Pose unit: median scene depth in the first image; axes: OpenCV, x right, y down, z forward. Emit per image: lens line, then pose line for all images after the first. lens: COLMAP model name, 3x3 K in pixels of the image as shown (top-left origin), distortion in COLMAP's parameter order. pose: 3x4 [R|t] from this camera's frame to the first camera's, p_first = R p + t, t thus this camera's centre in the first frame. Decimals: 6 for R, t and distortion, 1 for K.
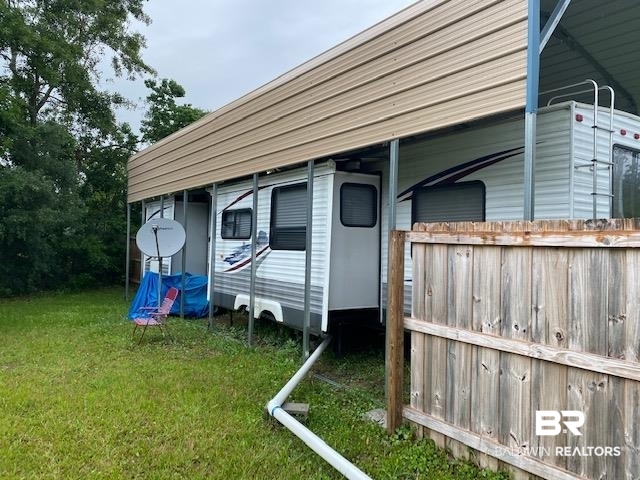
lens RADIAL K [[486.4, 0, 320.0], [0, 486.4, 240.0], [0, 0, 1]] dist [0.046825, -0.003633]
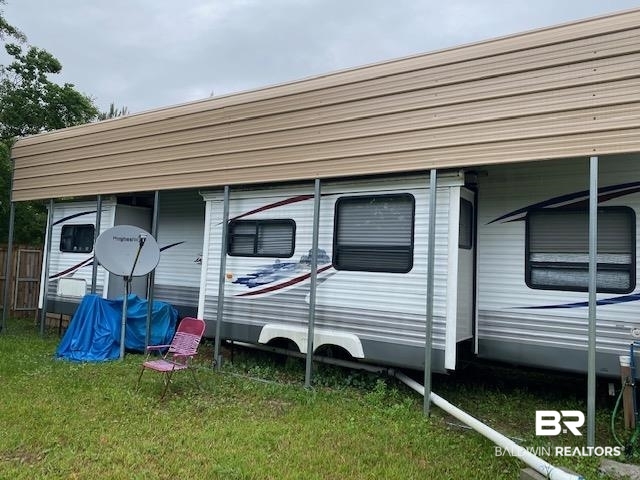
lens RADIAL K [[486.4, 0, 320.0], [0, 486.4, 240.0], [0, 0, 1]] dist [0.046825, -0.003633]
pose [[0.926441, 0.039181, 0.374396, -0.432745], [-0.026510, 0.998890, -0.038935, 0.000550], [-0.375506, 0.026146, 0.926451, 0.231254]]
